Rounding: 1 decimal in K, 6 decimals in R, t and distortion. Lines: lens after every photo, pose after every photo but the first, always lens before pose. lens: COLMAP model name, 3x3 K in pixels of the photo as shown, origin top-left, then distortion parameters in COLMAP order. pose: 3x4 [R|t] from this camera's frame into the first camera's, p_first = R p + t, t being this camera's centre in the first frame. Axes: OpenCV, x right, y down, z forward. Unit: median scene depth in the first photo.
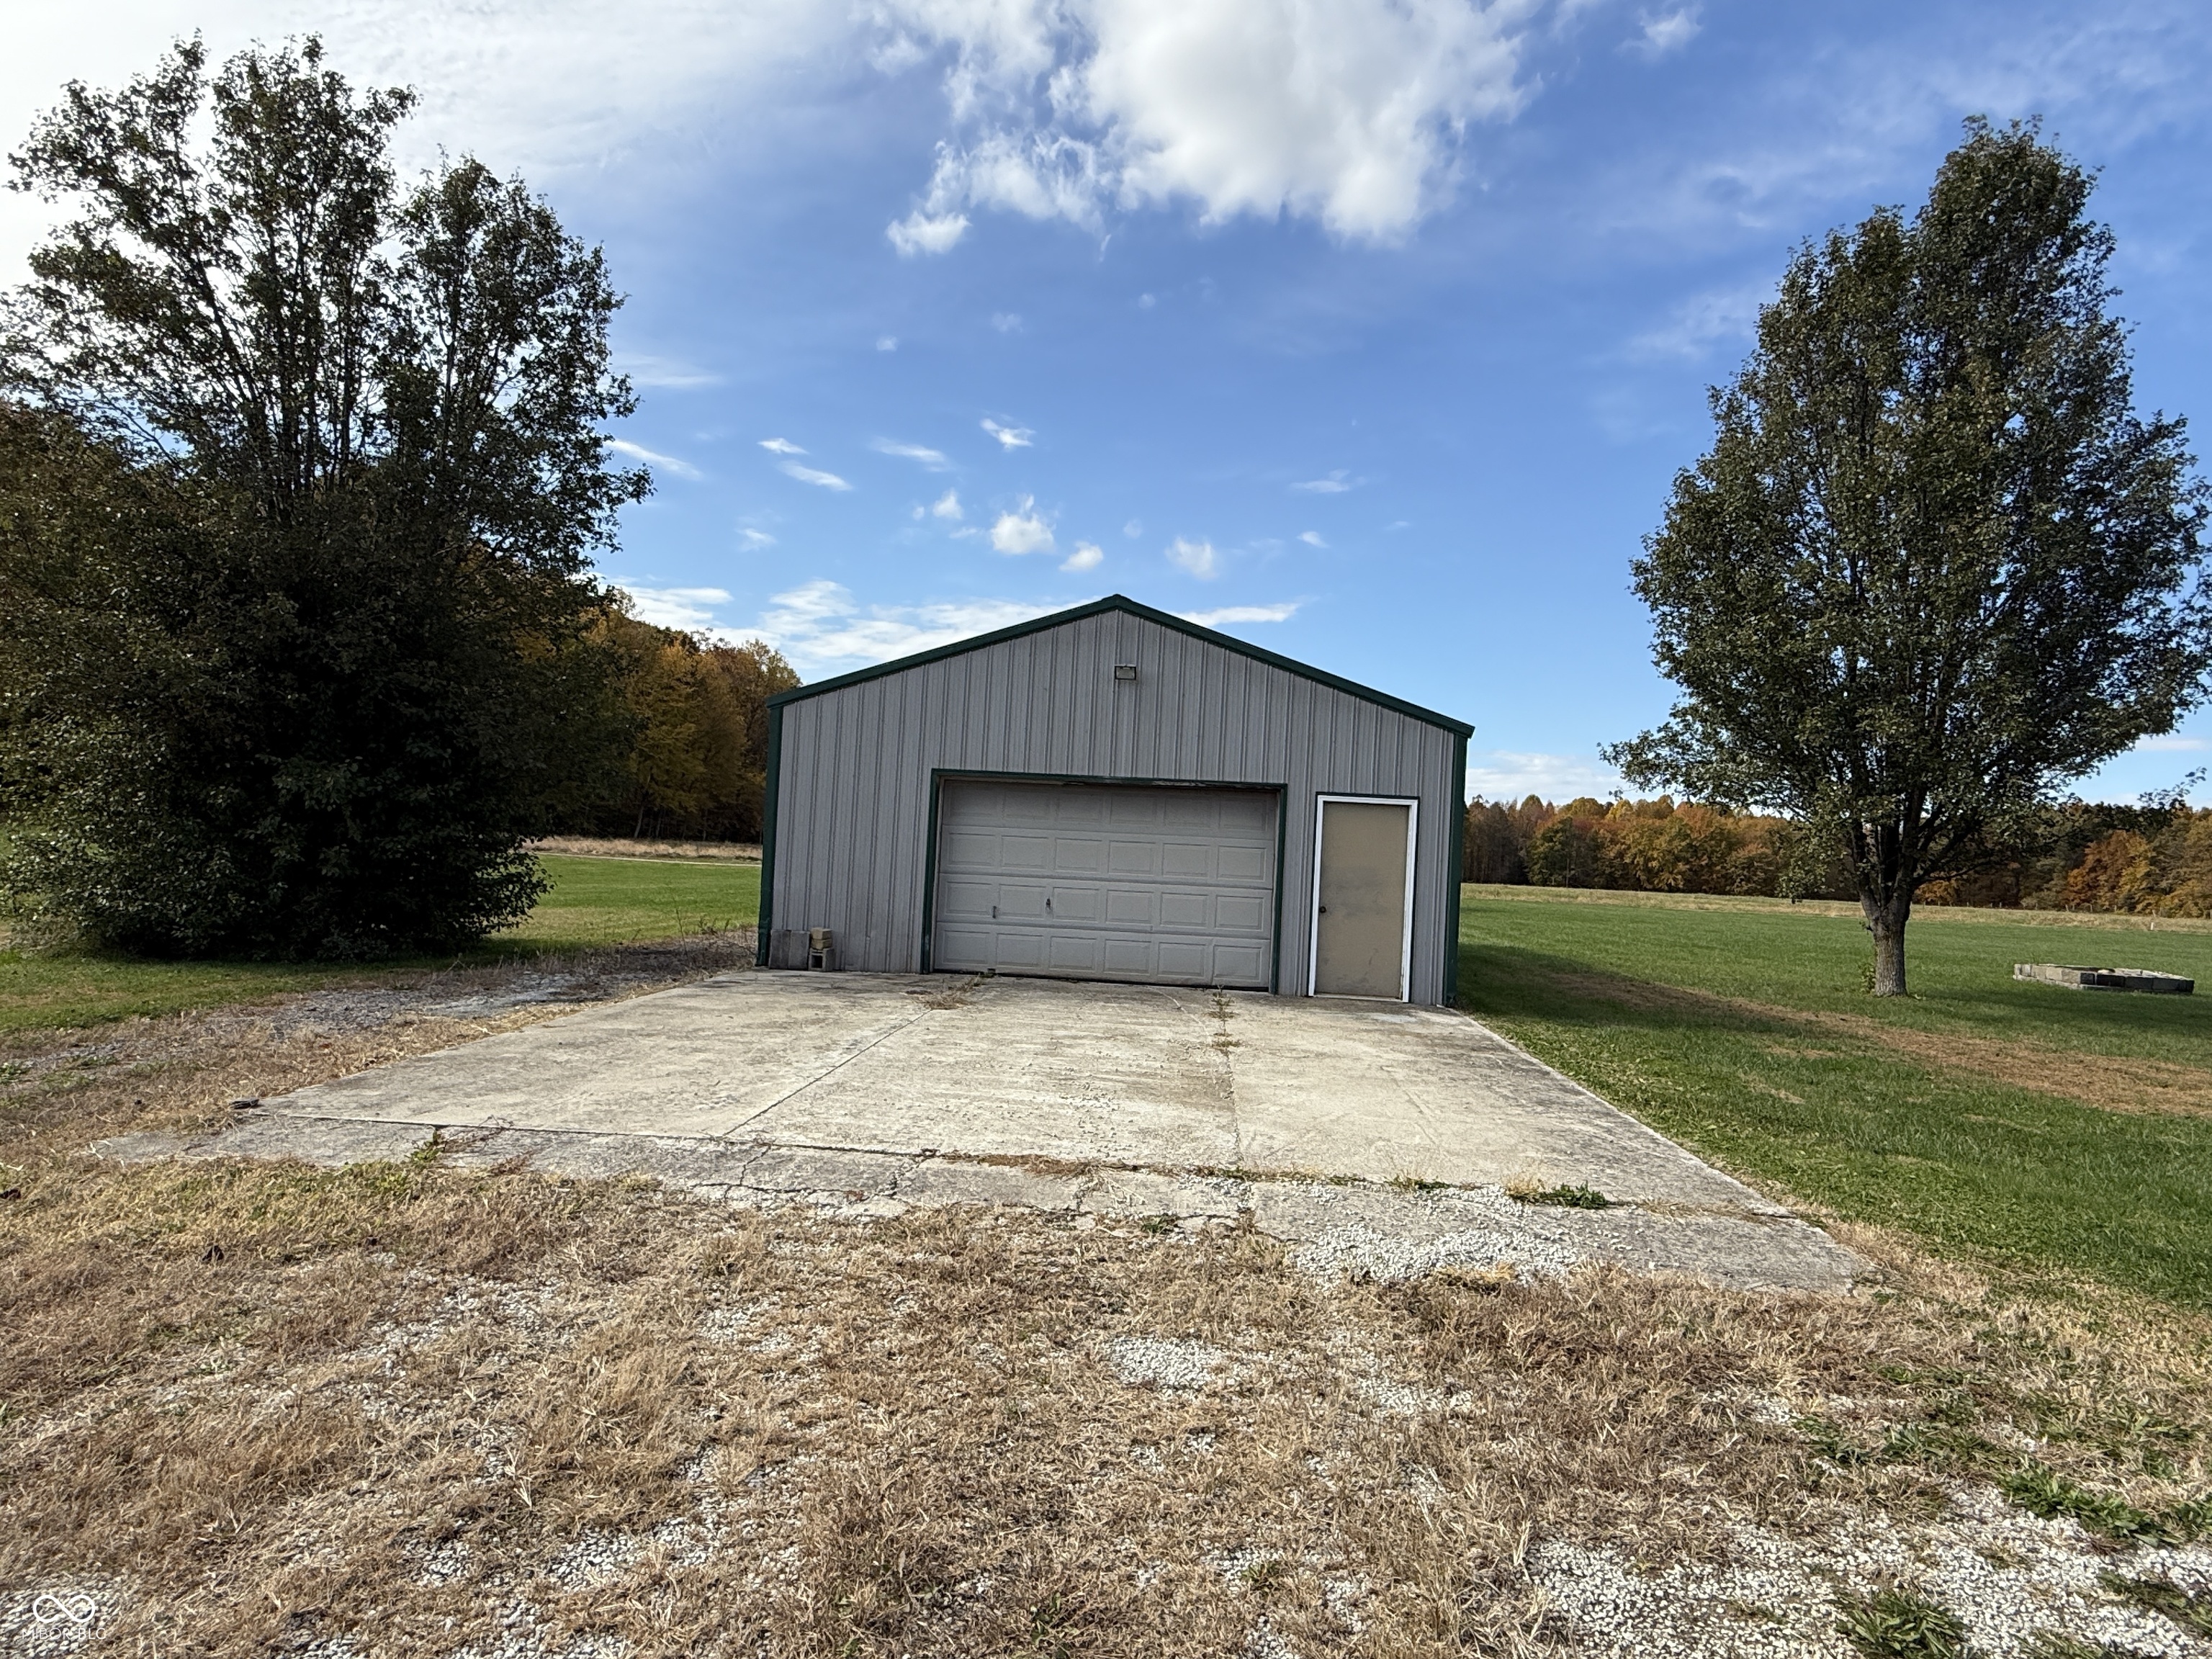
lens RADIAL K [[1209.7, 0, 1109.5], [0, 1209.7, 907.6], [0, 0, 1]] dist [0.000353, 0.018482]
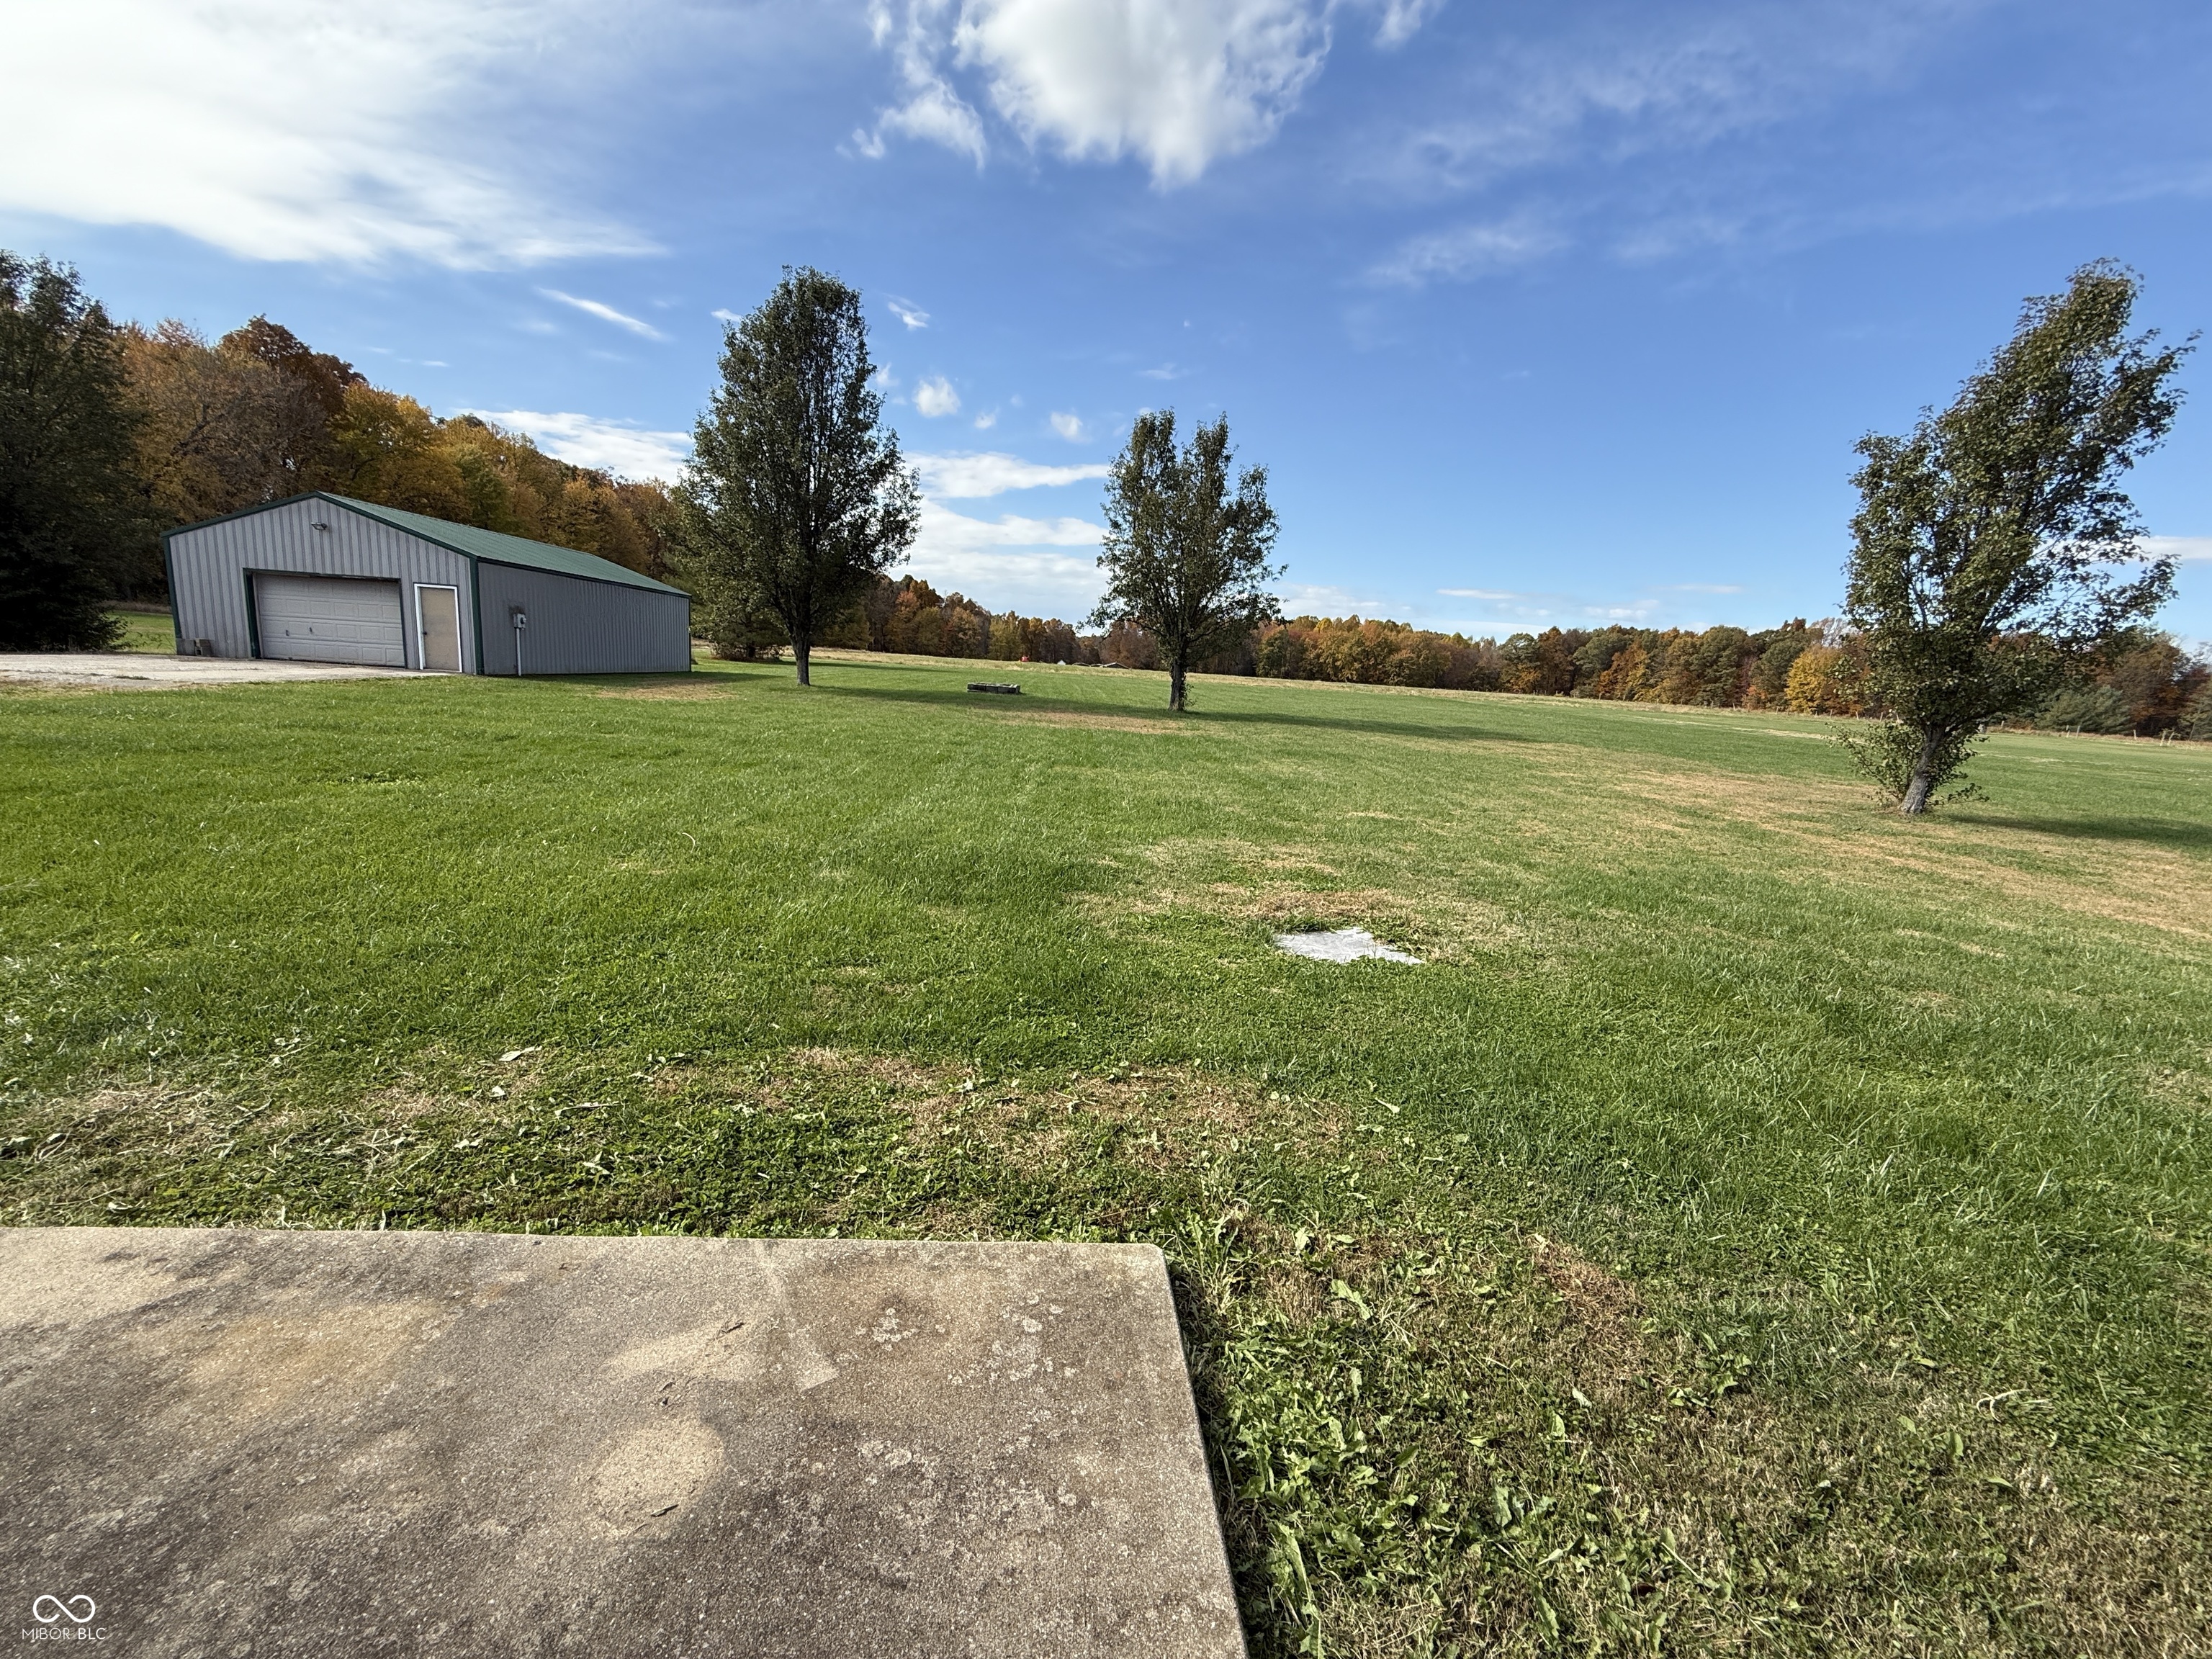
lens RADIAL K [[882.0, 0, 1101.8], [0, 882.0, 833.1], [0, 0, 1]] dist [-0.000389, -0.000226]
pose [[0.998134, 0.003936, 0.060936, 0.089841], [-0.013223, 0.988174, 0.152765, 0.006890], [-0.059614, -0.153285, 0.986382, -0.054535]]
